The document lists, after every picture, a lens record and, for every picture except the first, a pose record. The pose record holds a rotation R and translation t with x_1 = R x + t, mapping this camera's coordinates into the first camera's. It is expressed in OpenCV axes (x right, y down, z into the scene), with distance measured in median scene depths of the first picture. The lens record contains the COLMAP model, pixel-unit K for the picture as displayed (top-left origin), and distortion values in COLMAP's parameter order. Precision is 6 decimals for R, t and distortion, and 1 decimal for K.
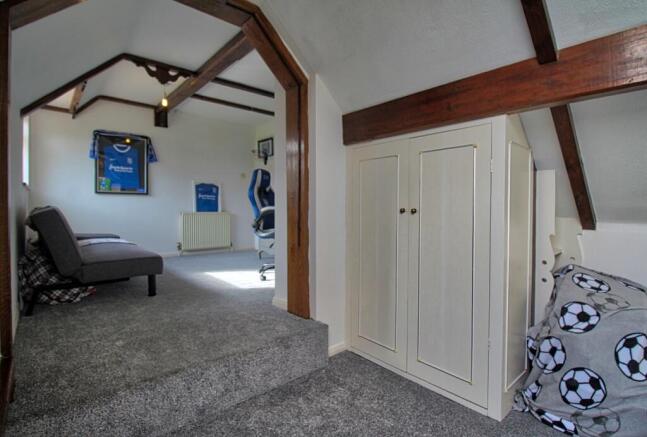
lens RADIAL K [[320.1, 0, 322.9], [0, 320.1, 215.0], [0, 0, 1]] dist [-0.010250, -0.000391]
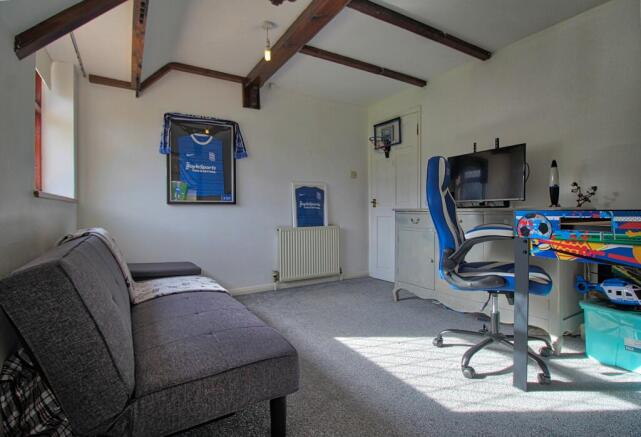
lens RADIAL K [[322.4, 0, 320.5], [0, 322.4, 214.8], [0, 0, 1]] dist [-0.001954, -0.001840]
pose [[0.982511, -0.012431, -0.185790, -0.235568], [0.010848, 0.999896, -0.009534, -0.032740], [0.185890, 0.007352, 0.982543, 0.341755]]
